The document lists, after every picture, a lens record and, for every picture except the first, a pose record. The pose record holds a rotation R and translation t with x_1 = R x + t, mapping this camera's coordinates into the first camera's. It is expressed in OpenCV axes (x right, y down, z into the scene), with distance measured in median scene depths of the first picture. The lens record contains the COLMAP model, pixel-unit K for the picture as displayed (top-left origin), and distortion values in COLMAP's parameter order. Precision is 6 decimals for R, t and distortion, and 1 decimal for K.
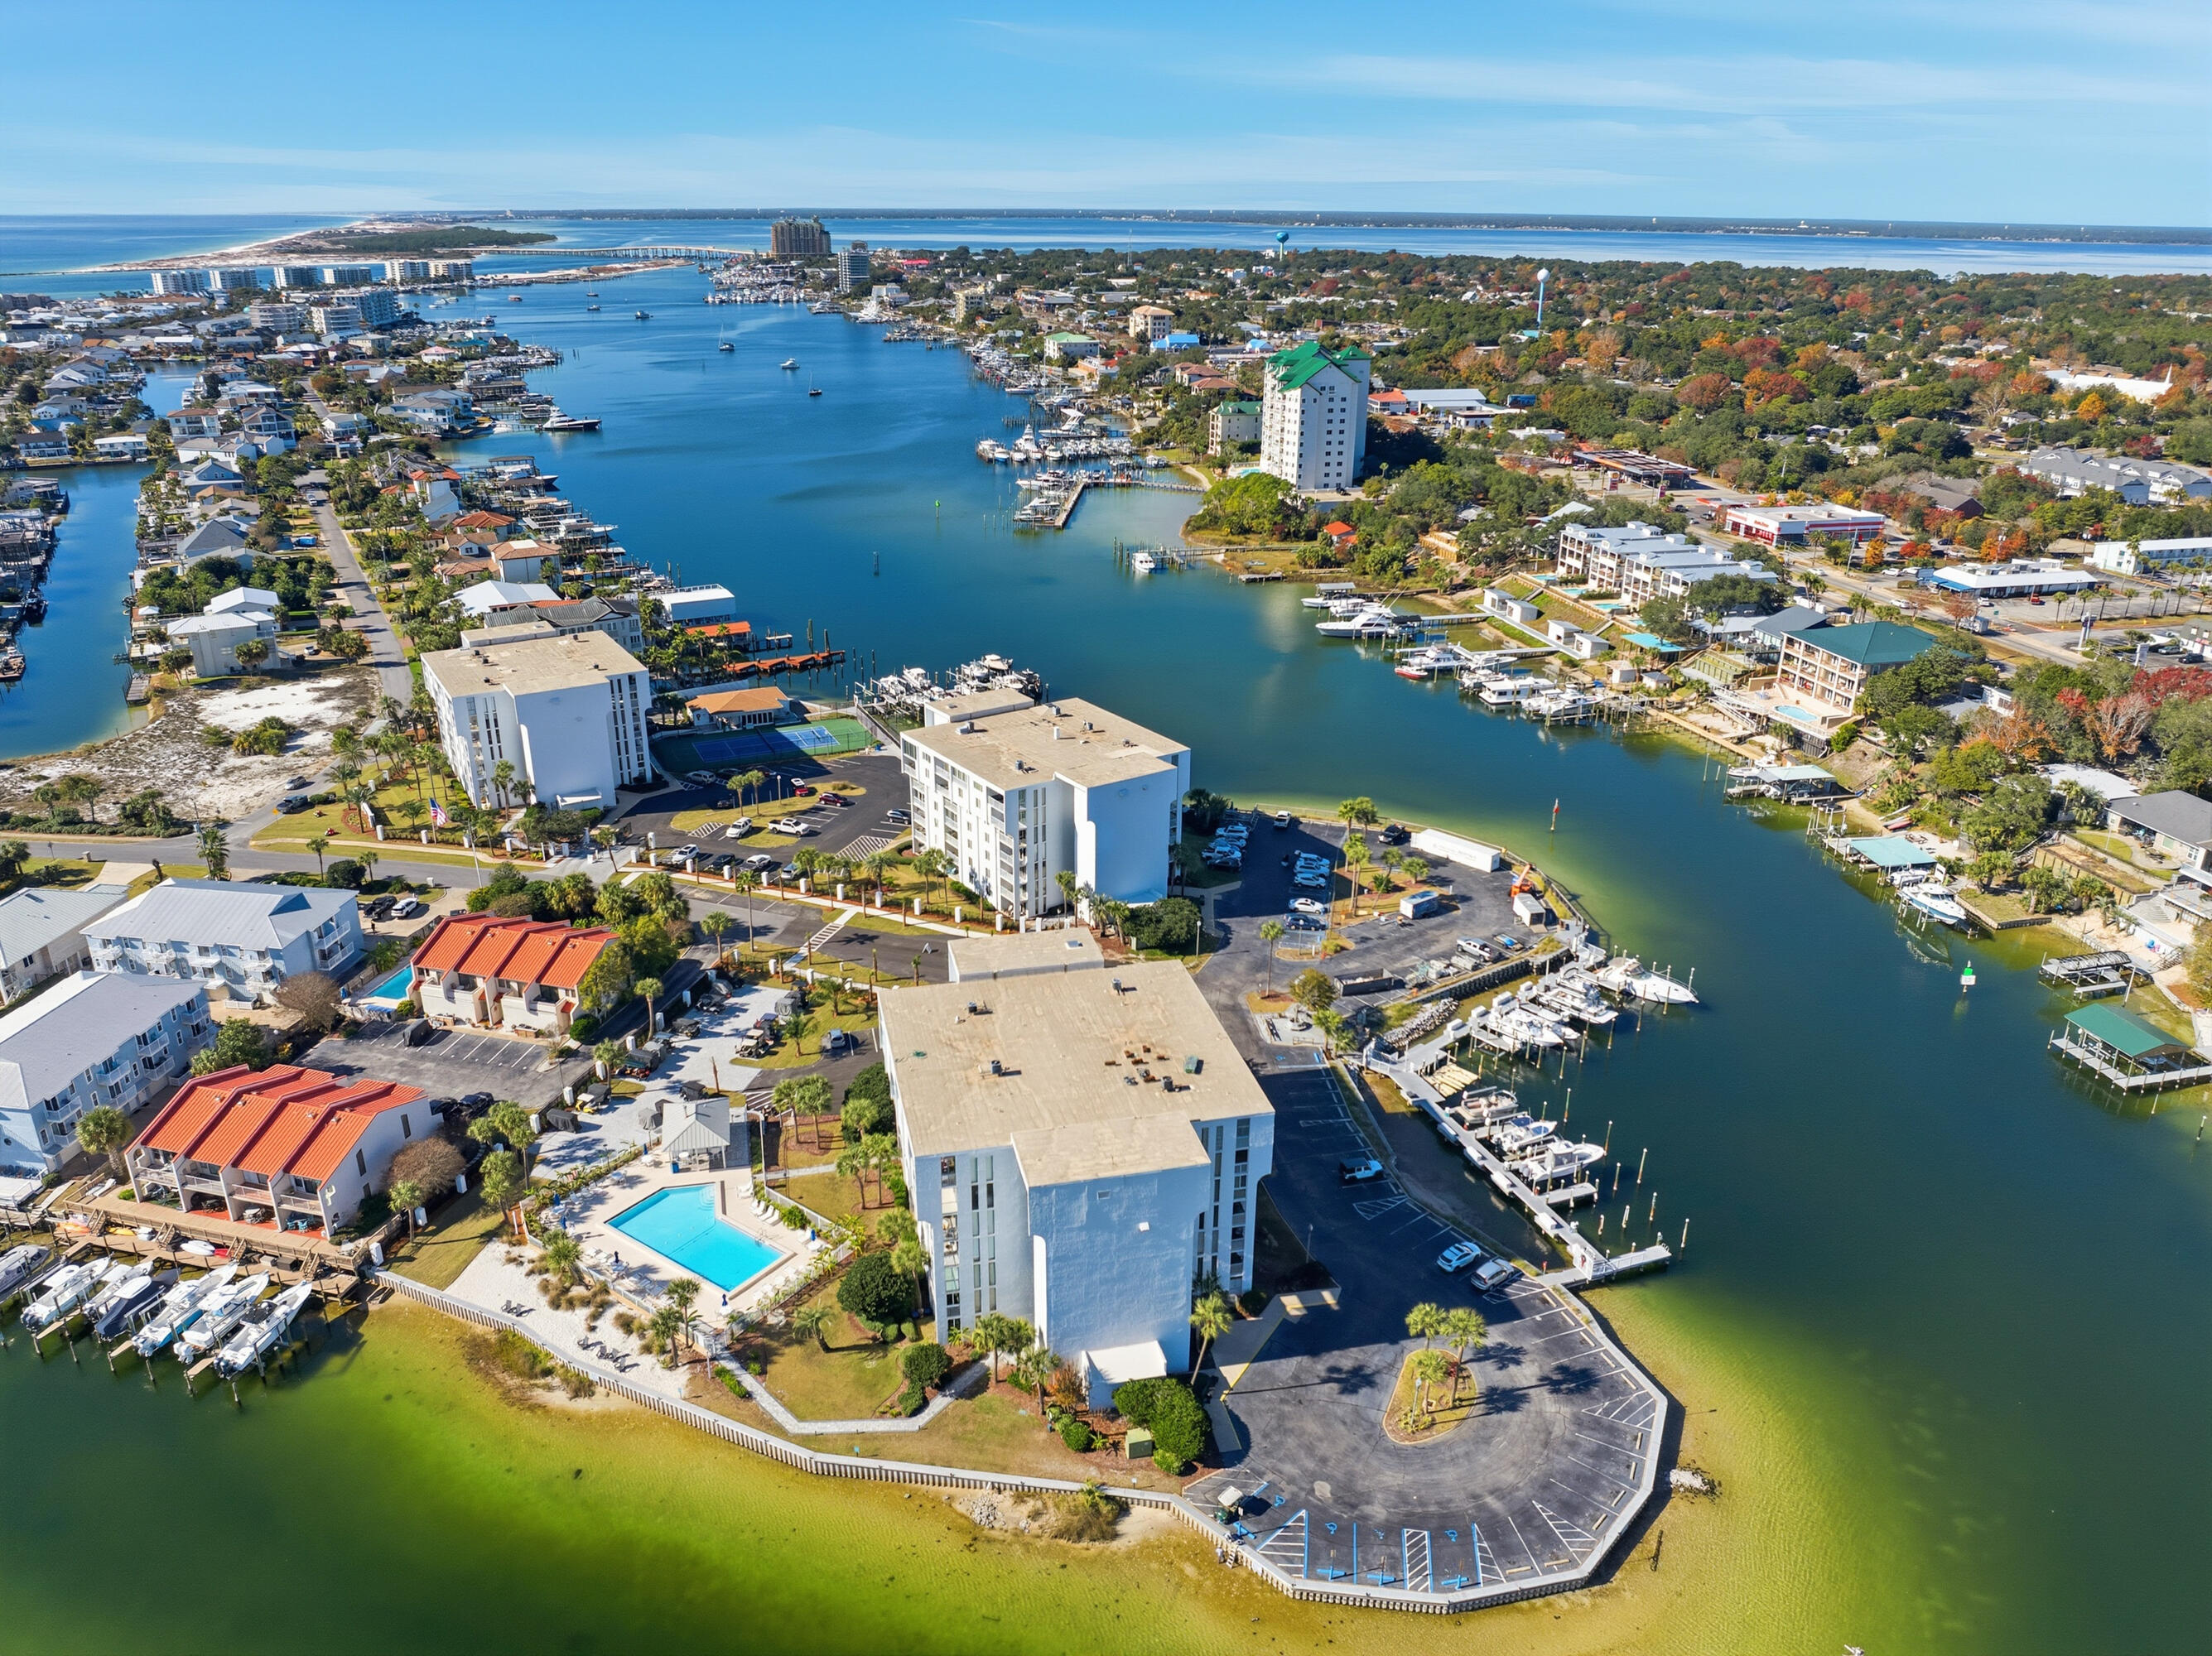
lens RADIAL K [[1563.9, 0, 1097.4], [0, 1563.9, 813.0], [0, 0, 1]] dist [-0.035335, -0.006193]
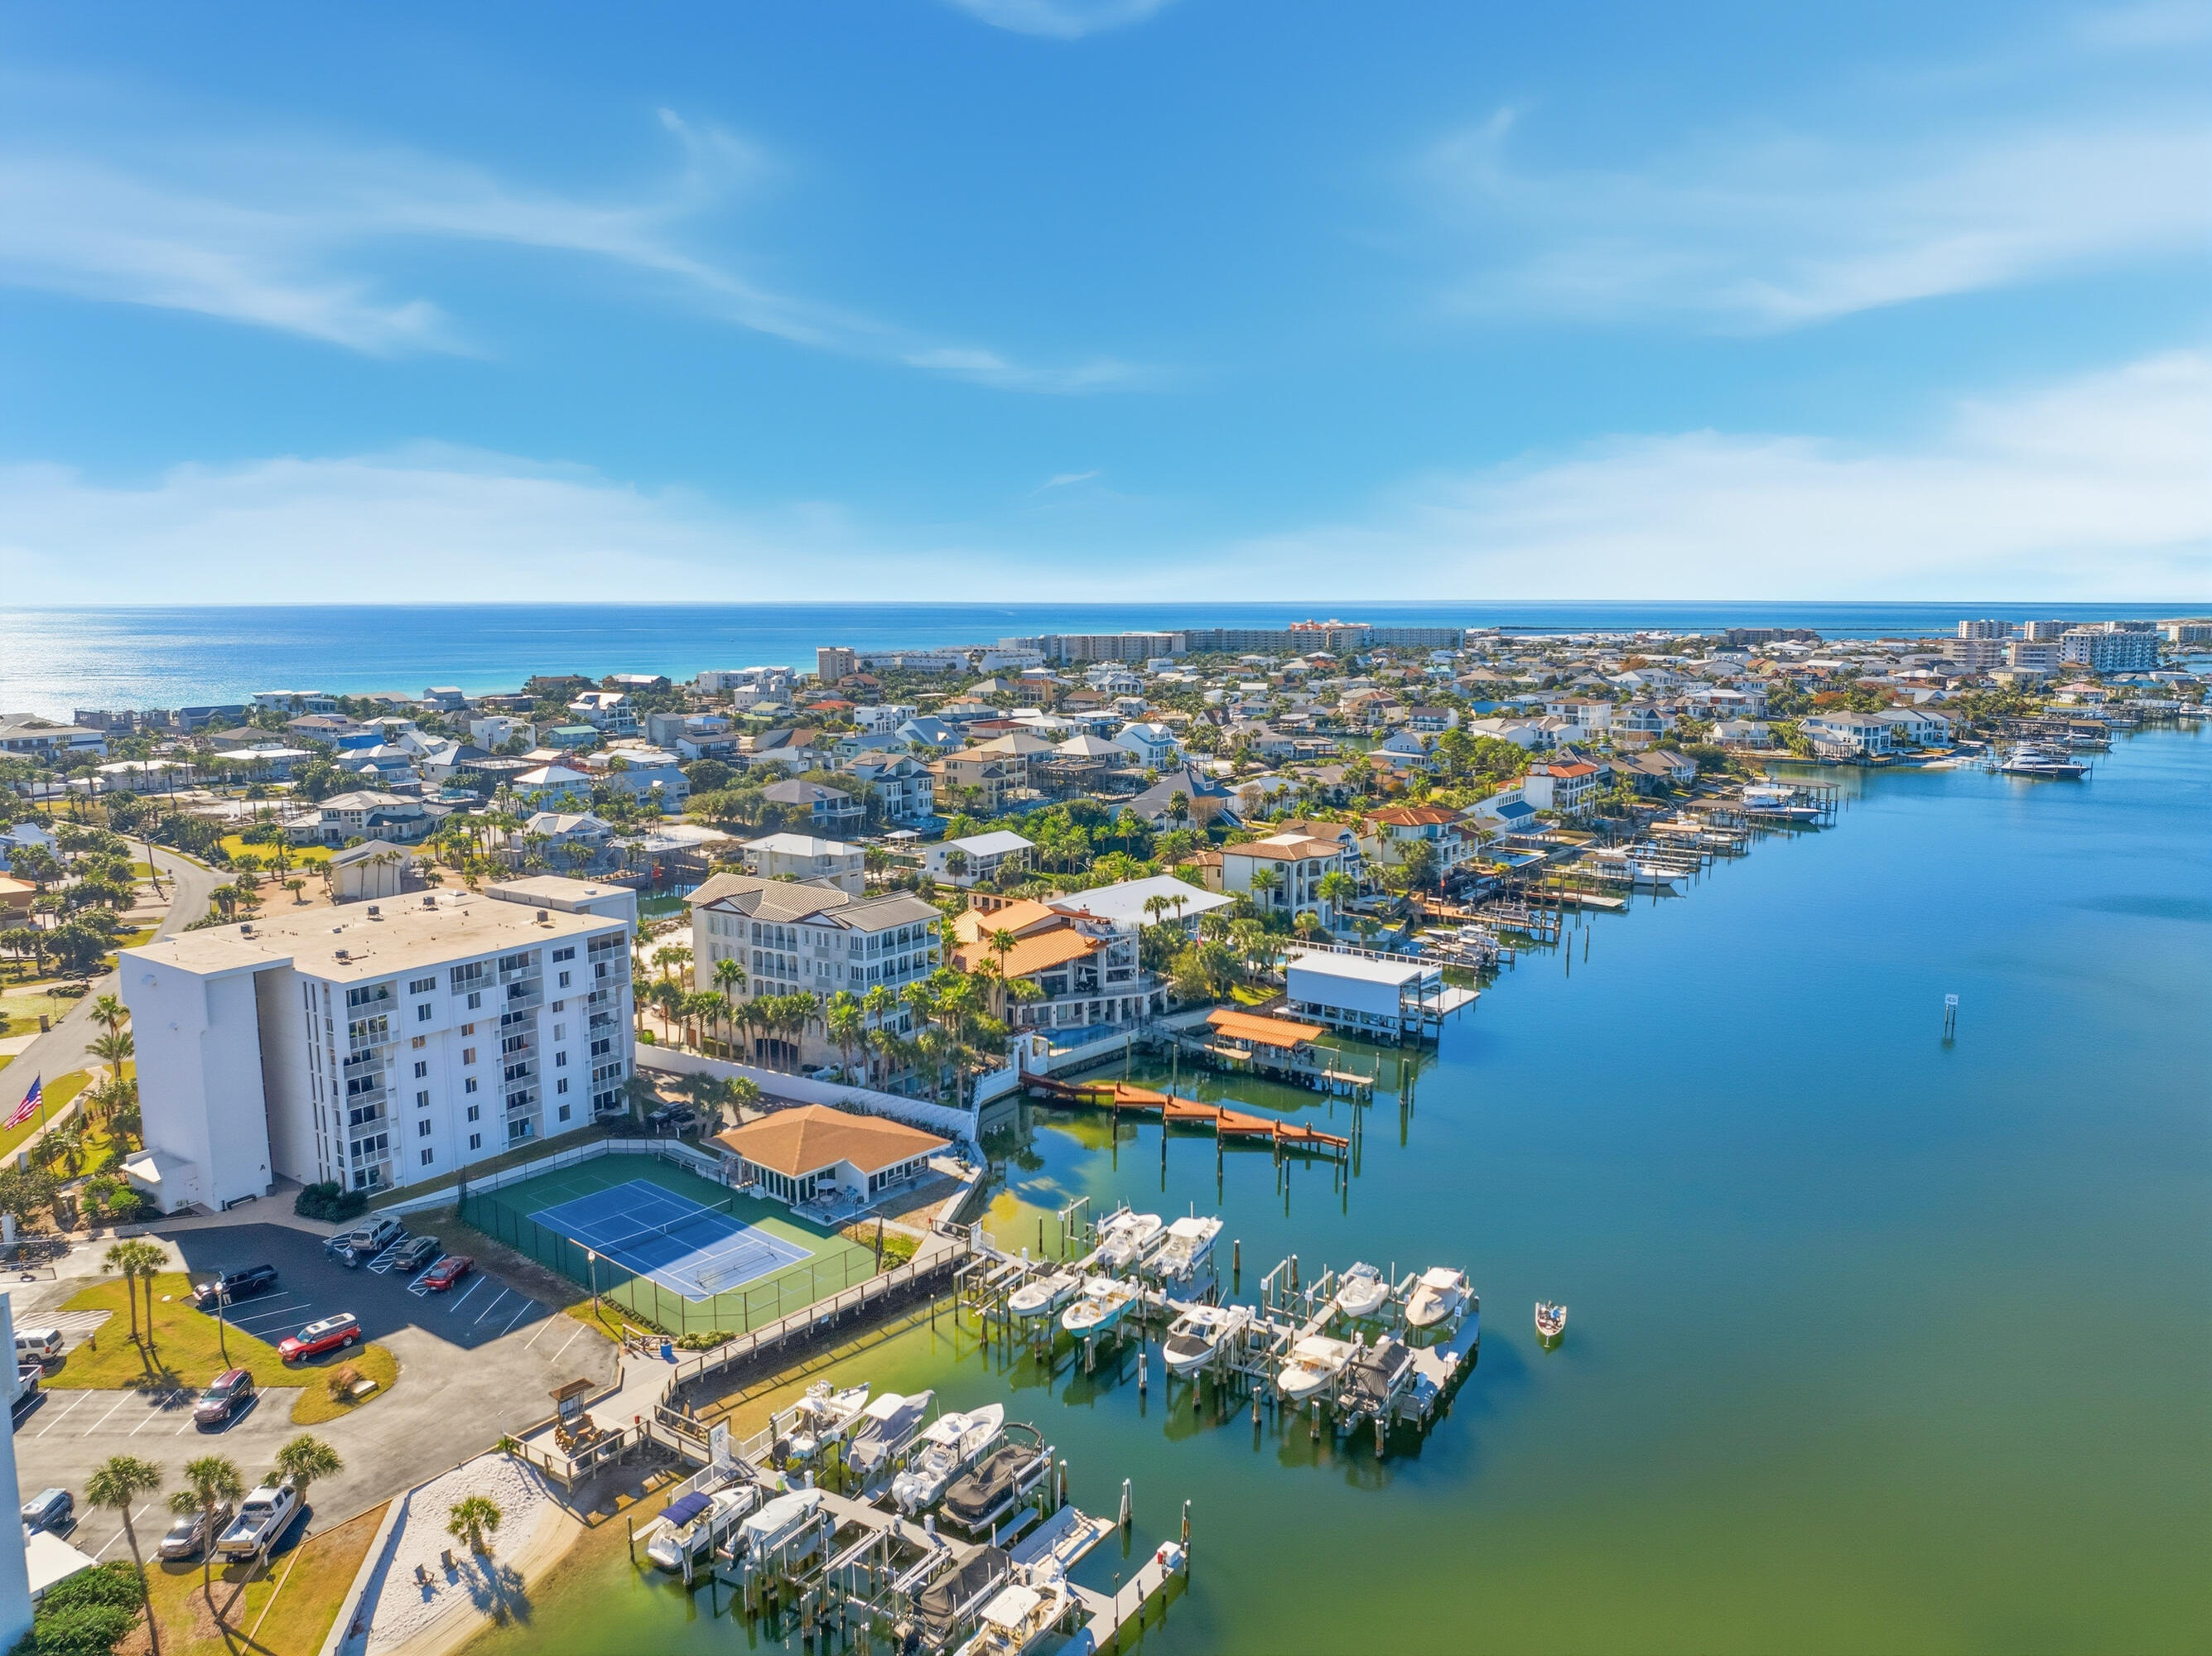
lens RADIAL K [[1563.9, 0, 1115.7], [0, 1563.9, 824.5], [0, 0, 1]] dist [-0.035335, -0.006193]
pose [[0.426277, 0.119086, -0.896720, 0.064780], [-0.321748, 0.946433, -0.027262, -0.052578], [0.845439, 0.300139, 0.441758, 0.248614]]
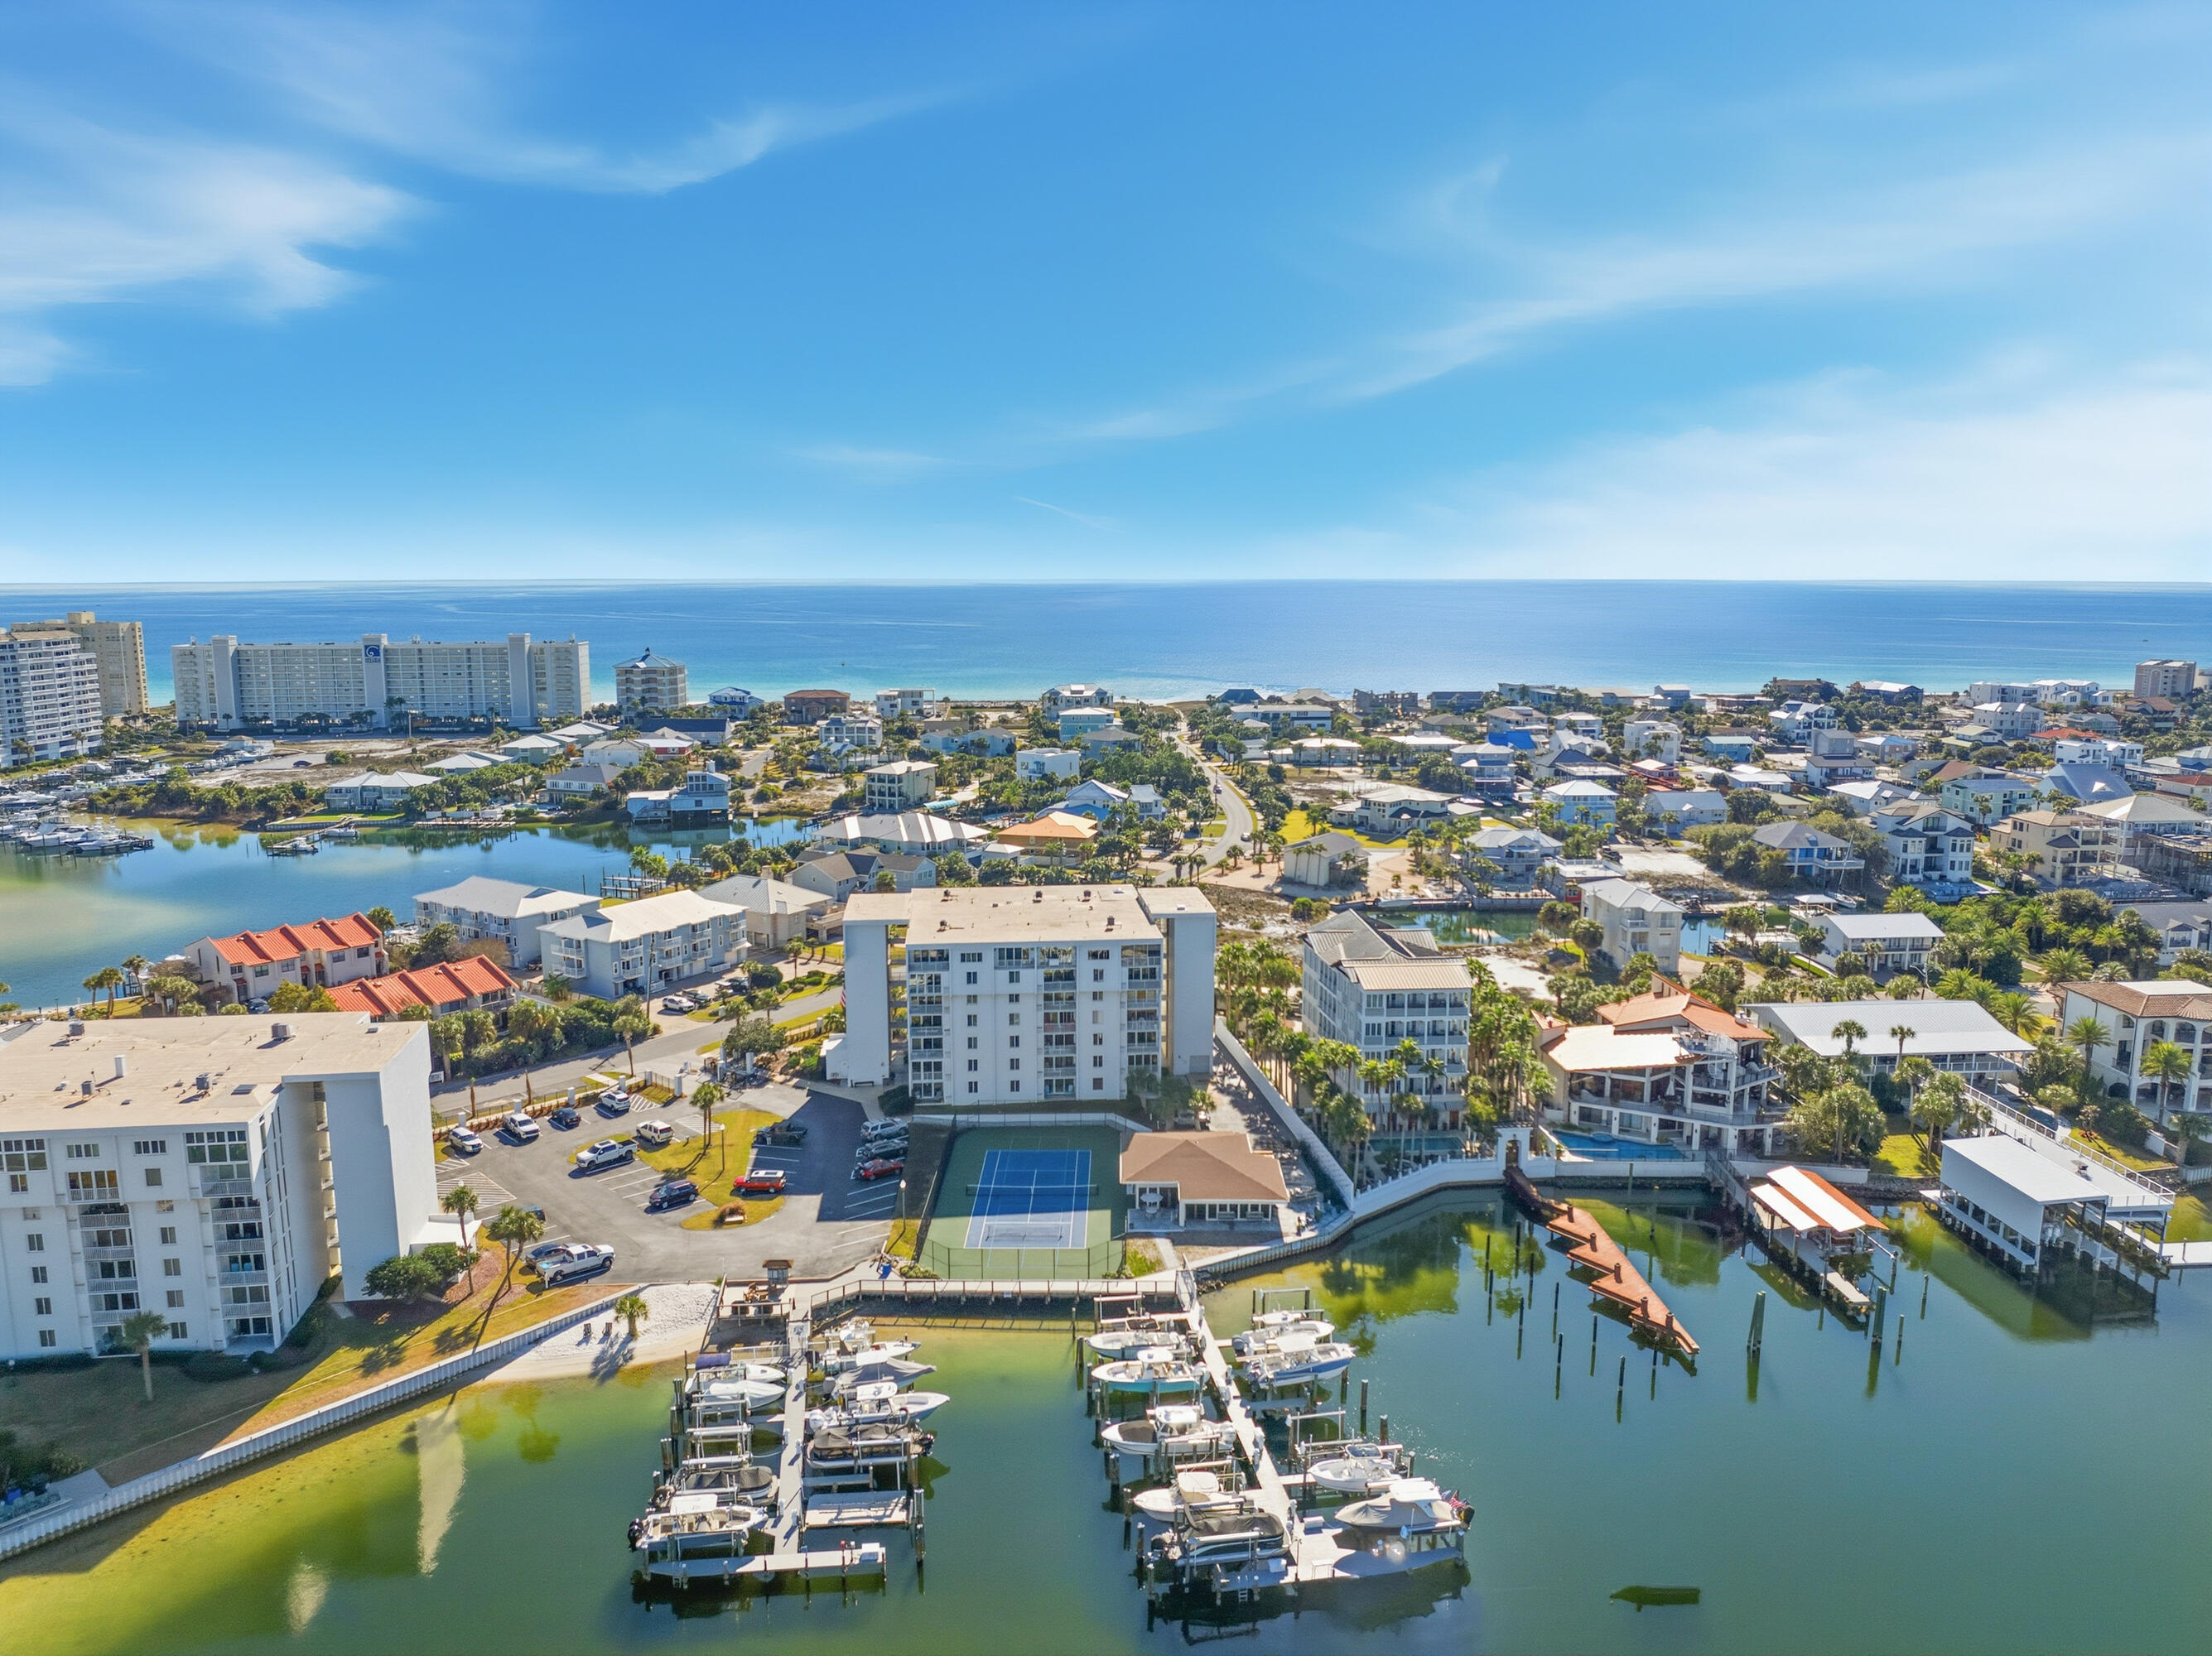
lens RADIAL K [[1563.9, 0, 1084.0], [0, 1563.9, 824.6], [0, 0, 1]] dist [-0.035335, -0.006193]
pose [[-0.442776, 0.131082, -0.886999, 0.070173], [-0.326563, 0.897735, 0.295684, -0.093348], [0.835048, 0.420583, -0.354689, 0.327506]]
